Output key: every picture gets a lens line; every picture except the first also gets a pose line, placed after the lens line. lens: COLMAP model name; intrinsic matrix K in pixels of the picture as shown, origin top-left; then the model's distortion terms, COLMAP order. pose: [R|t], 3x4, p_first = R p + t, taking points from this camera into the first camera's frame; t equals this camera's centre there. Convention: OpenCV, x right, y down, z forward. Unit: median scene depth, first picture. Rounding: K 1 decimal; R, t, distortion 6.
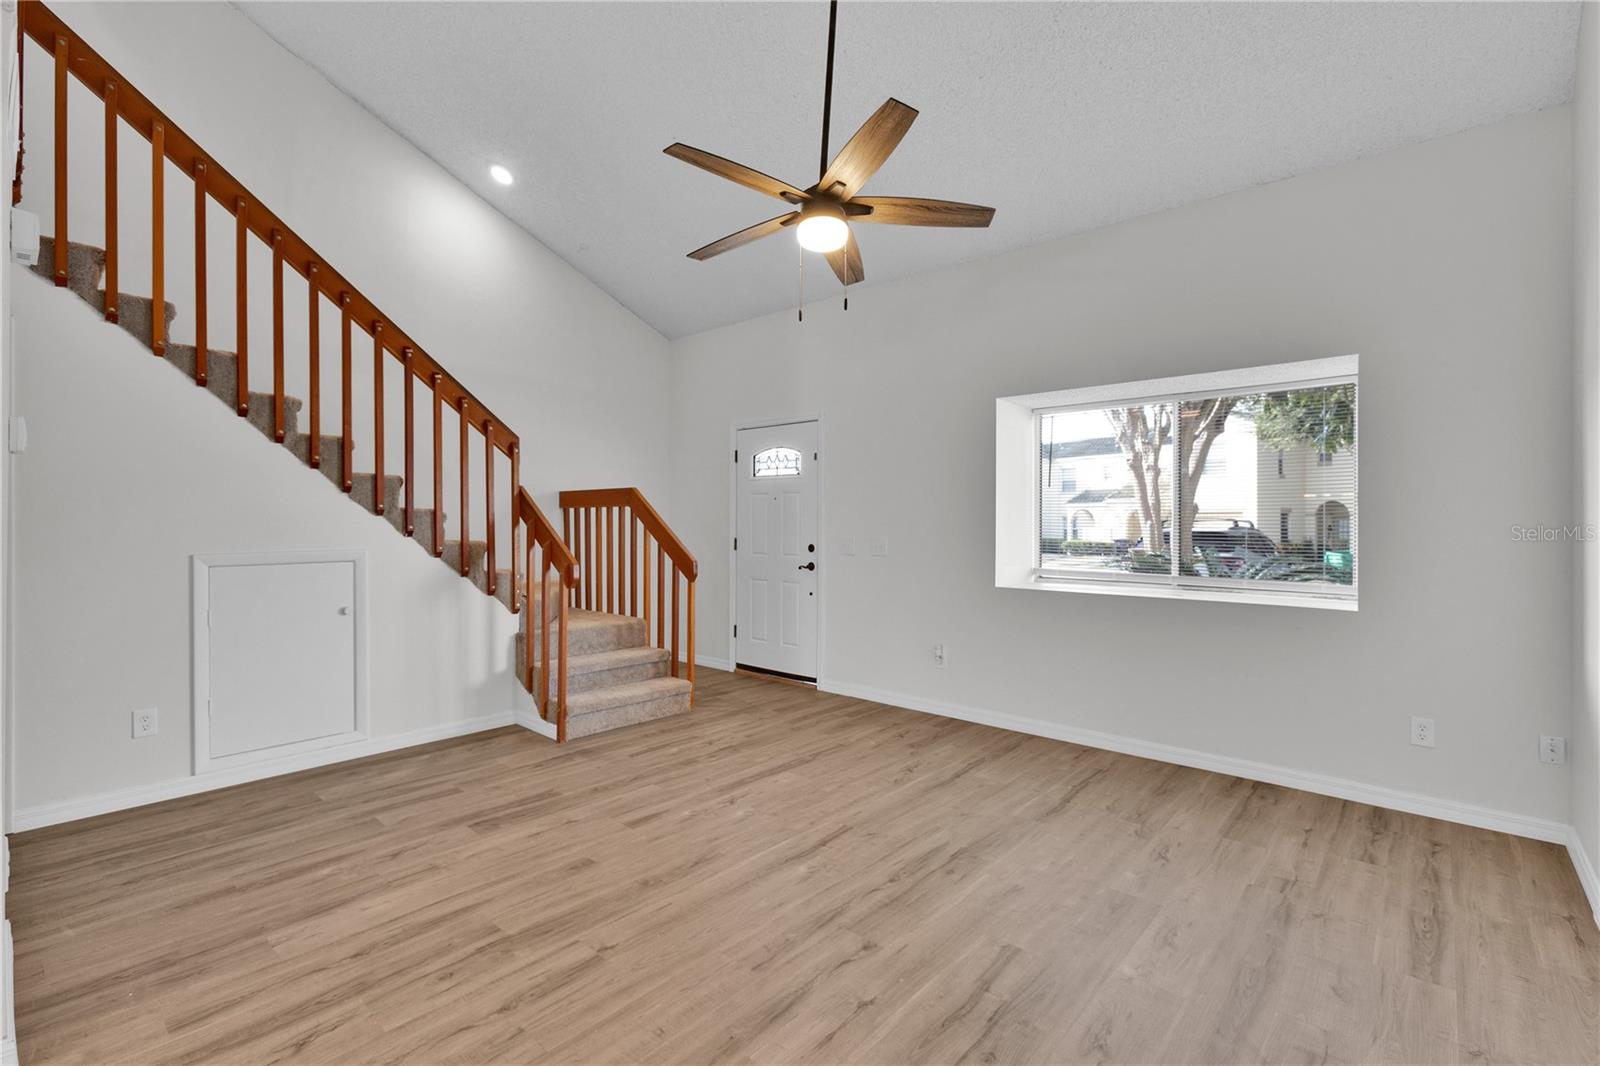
lens RADIAL K [[716.0, 0, 798.8], [0, 716.0, 524.9], [0, 0, 1]] dist [-0.003790, 0.001069]
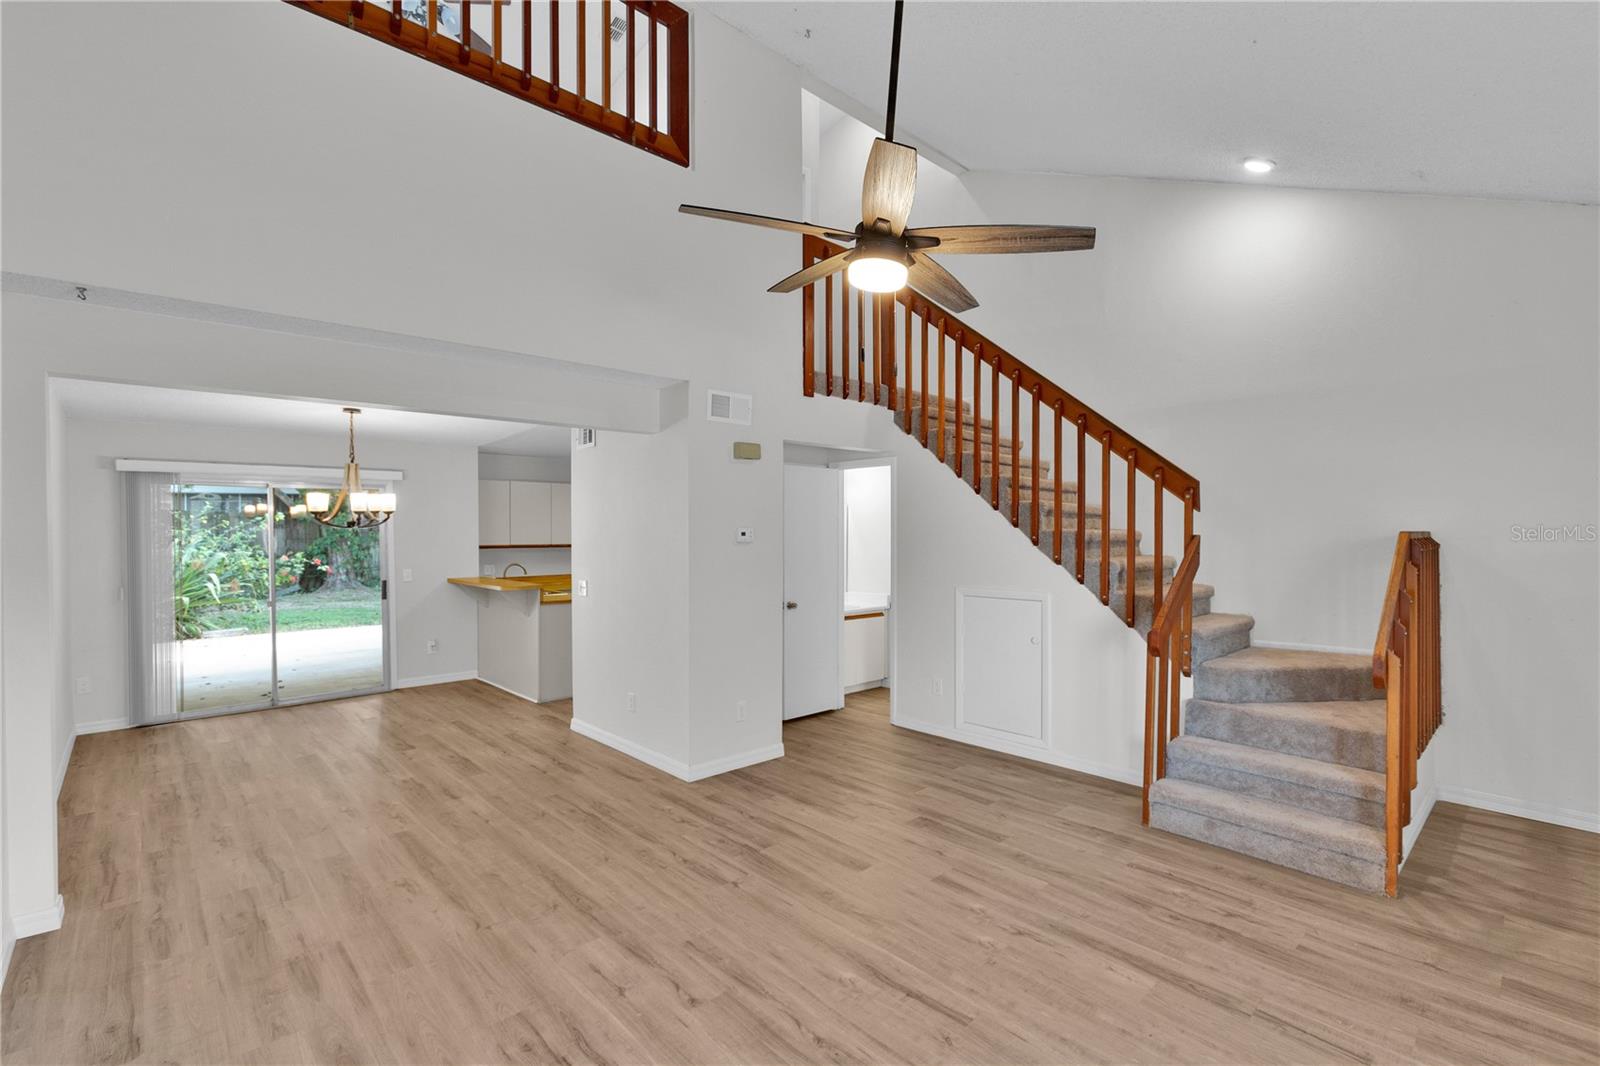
lens RADIAL K [[716.0, 0, 798.8], [0, 716.0, 538.3], [0, 0, 1]] dist [-0.003790, 0.001069]
pose [[-0.090240, 0.008913, -0.995880, 0.756050], [-0.001746, 0.999957, 0.009108, -0.080532], [0.995918, 0.002560, -0.090221, 0.820627]]
